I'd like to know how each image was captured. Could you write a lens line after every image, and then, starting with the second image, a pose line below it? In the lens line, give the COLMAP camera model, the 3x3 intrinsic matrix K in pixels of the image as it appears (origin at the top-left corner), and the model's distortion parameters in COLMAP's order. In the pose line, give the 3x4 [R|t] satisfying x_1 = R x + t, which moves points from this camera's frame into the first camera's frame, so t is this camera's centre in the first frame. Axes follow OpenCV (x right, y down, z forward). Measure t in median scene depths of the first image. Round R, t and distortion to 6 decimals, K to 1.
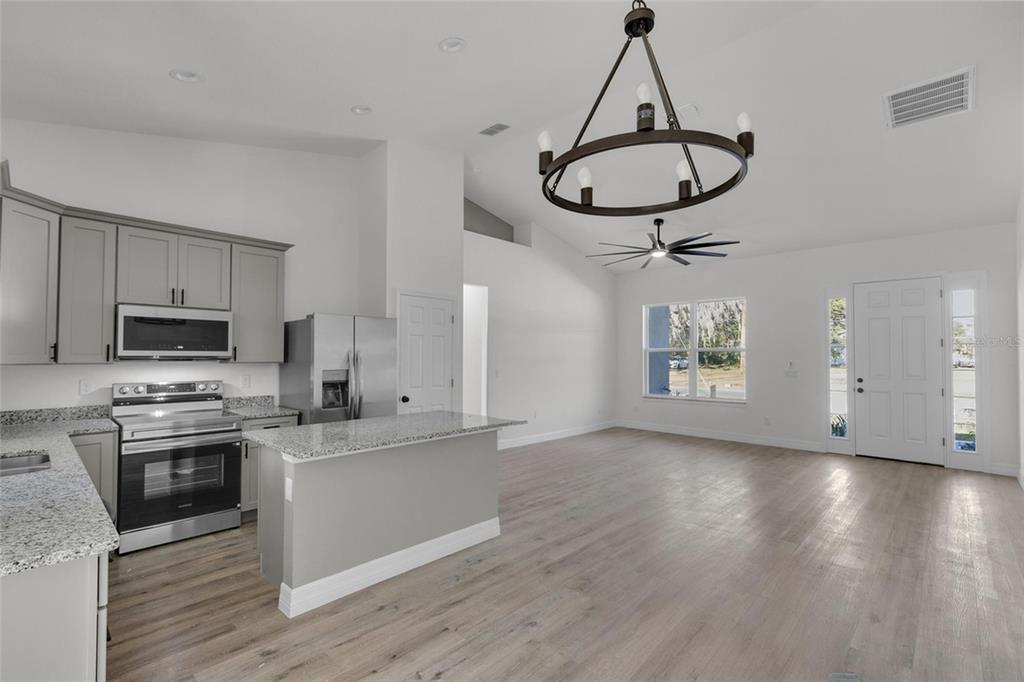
lens RADIAL K [[490.8, 0, 510.9], [0, 490.8, 363.2], [0, 0, 1]] dist [0.003658, 0.000703]
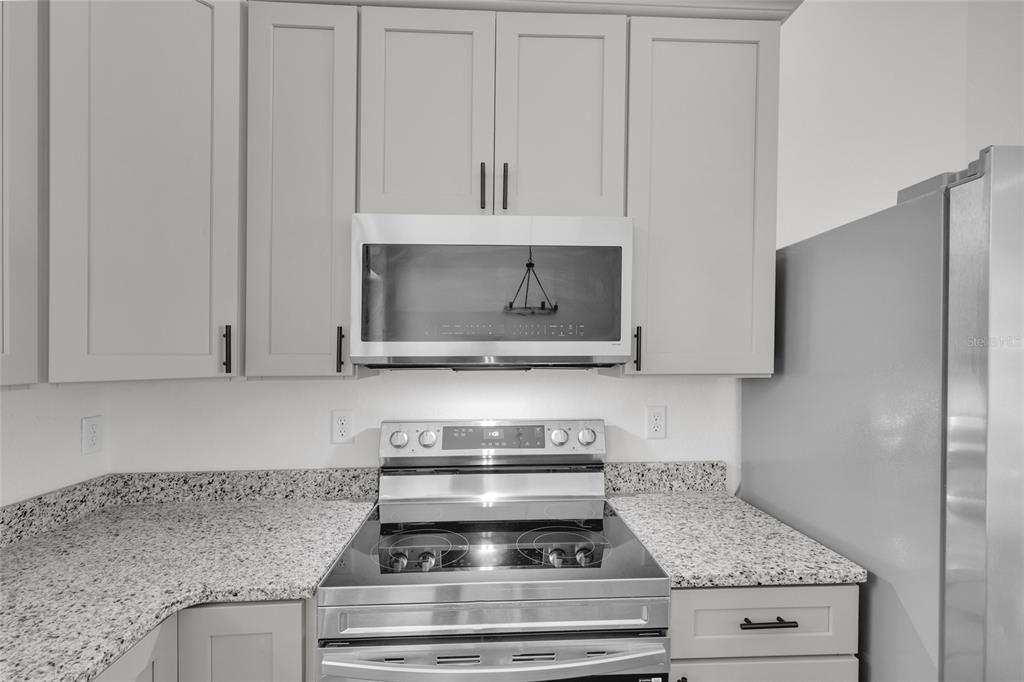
lens RADIAL K [[467.7, 0, 513.8], [0, 467.7, 361.1], [0, 0, 1]] dist [0.002108, 0.000045]
pose [[0.753037, 0.002507, -0.657973, -0.433581], [-0.003722, 0.999993, -0.000450, -0.011515], [0.657967, 0.002788, 0.753041, 0.735442]]
